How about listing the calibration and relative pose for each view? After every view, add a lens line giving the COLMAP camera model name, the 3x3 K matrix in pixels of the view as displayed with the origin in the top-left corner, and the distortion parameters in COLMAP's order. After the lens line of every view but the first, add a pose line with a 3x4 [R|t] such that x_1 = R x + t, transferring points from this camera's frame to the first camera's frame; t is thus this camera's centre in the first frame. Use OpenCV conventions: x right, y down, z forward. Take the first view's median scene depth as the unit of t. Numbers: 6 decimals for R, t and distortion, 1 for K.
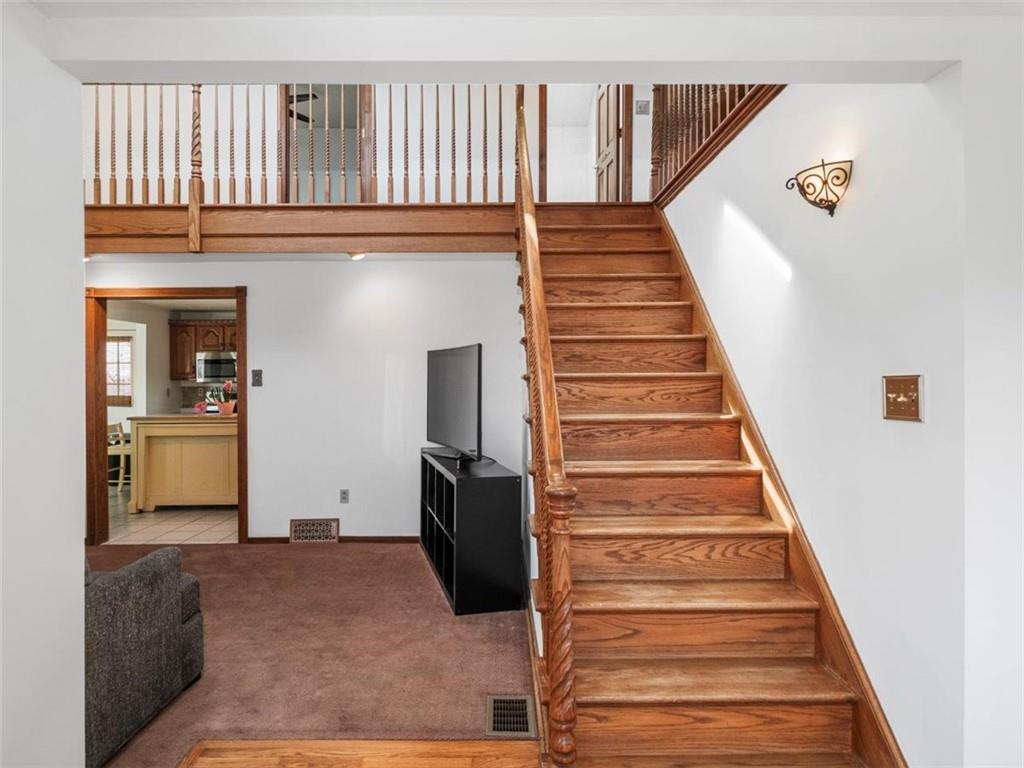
lens RADIAL K [[604.6, 0, 512.0], [0, 604.6, 384.0], [0, 0, 1]] dist [-0.006071, -0.000802]
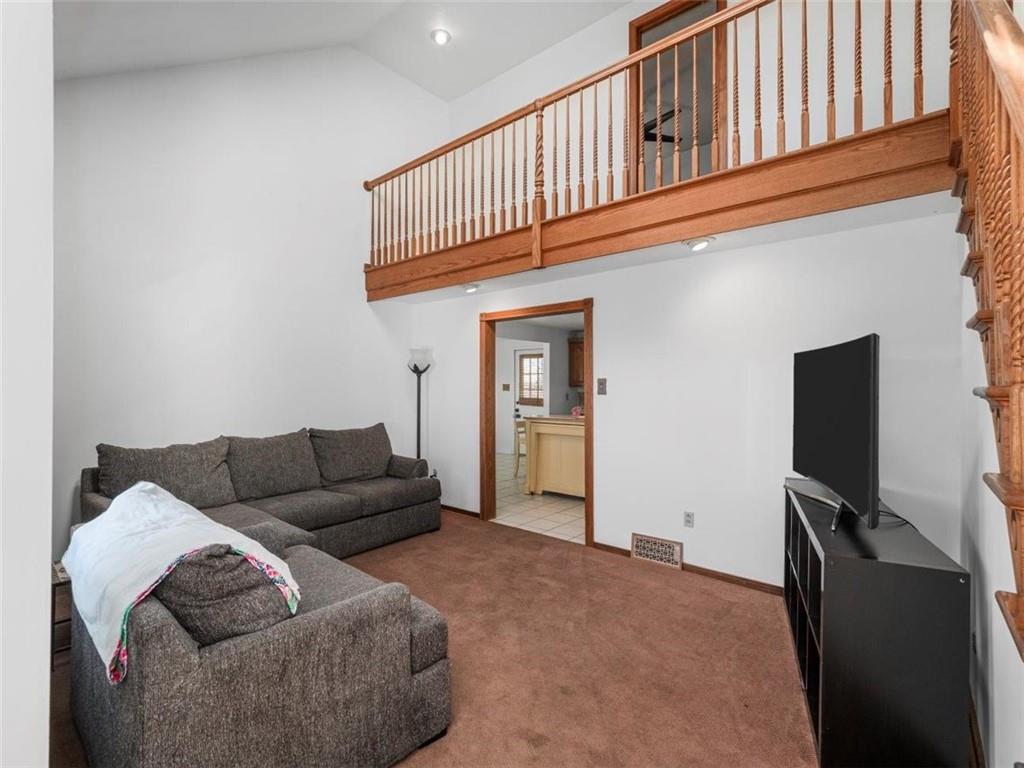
lens RADIAL K [[529.1, 0, 457.3], [0, 529.1, 382.2], [0, 0, 1]] dist [0.004879, -0.013665]
pose [[0.741363, 0.002002, -0.671102, -0.006410], [-0.013058, 0.999849, -0.011442, -0.005367], [0.670978, 0.017245, 0.741277, 0.222962]]
